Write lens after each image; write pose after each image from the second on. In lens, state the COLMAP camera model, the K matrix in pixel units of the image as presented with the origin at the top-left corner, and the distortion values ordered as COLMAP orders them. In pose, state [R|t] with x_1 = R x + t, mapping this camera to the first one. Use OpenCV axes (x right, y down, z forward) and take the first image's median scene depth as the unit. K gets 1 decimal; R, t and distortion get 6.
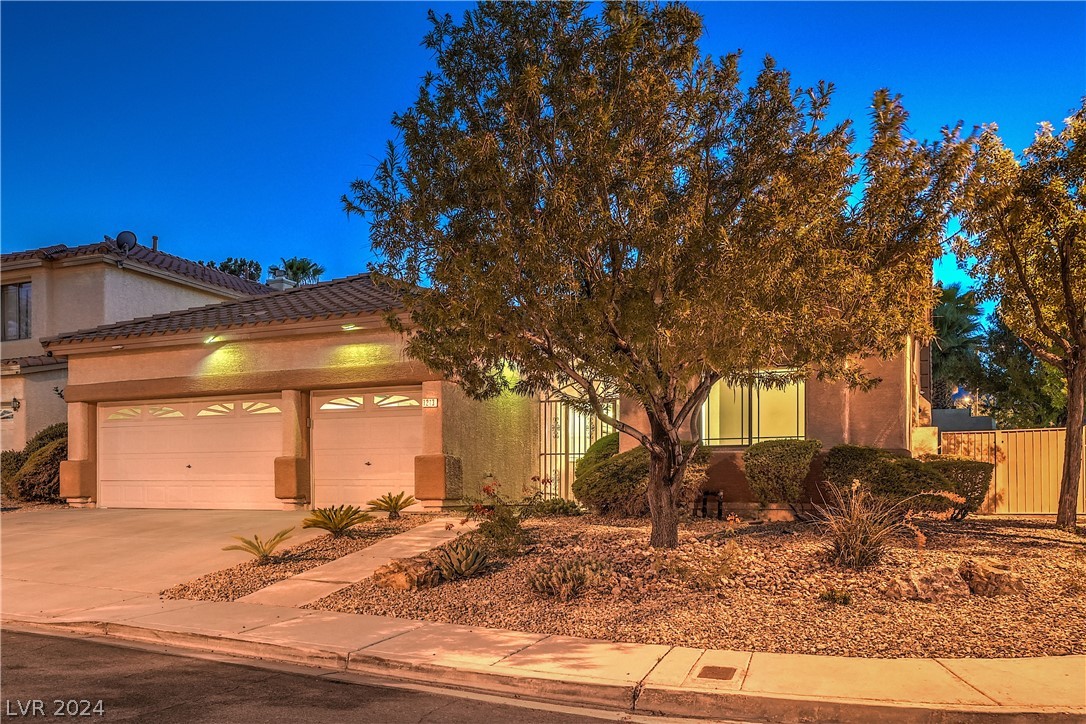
lens RADIAL K [[755.9, 0, 543.1], [0, 755.9, 444.5], [0, 0, 1]] dist [0.006430, 0.002744]
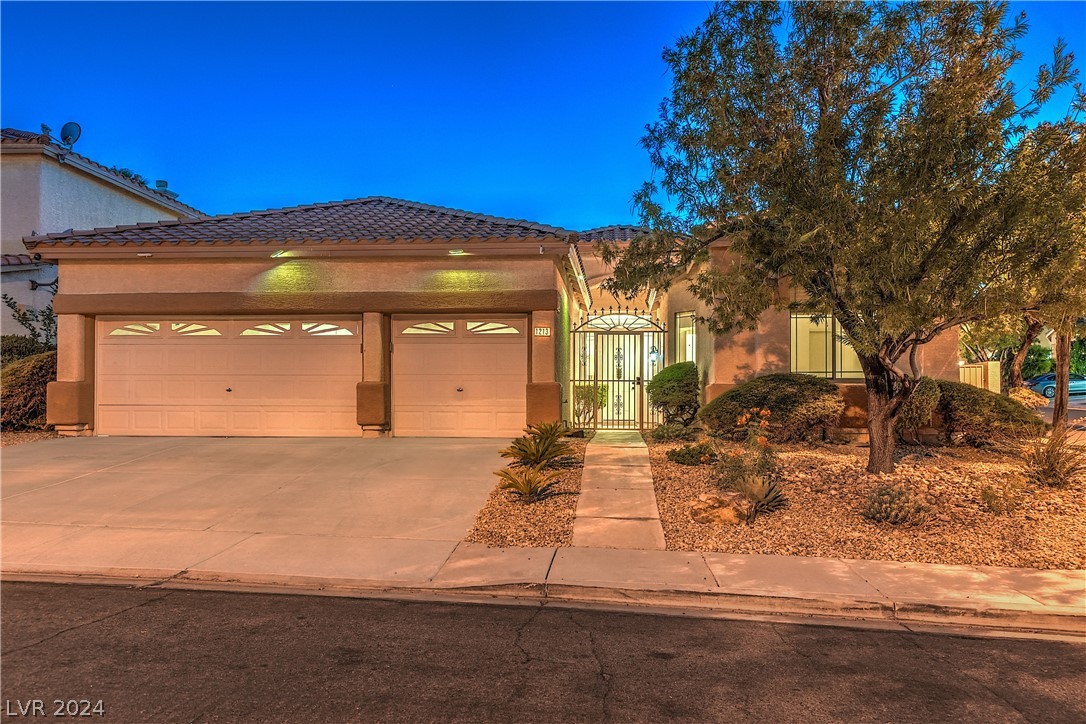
lens RADIAL K [[666.4, 0, 543.0], [0, 666.4, 362.0], [0, 0, 1]] dist [0.020826, -0.001030]
pose [[0.955516, 0.019985, 0.294262, -0.374451], [-0.018801, 0.999800, -0.006852, -0.007123], [-0.294340, 0.001015, 0.955700, 0.121991]]
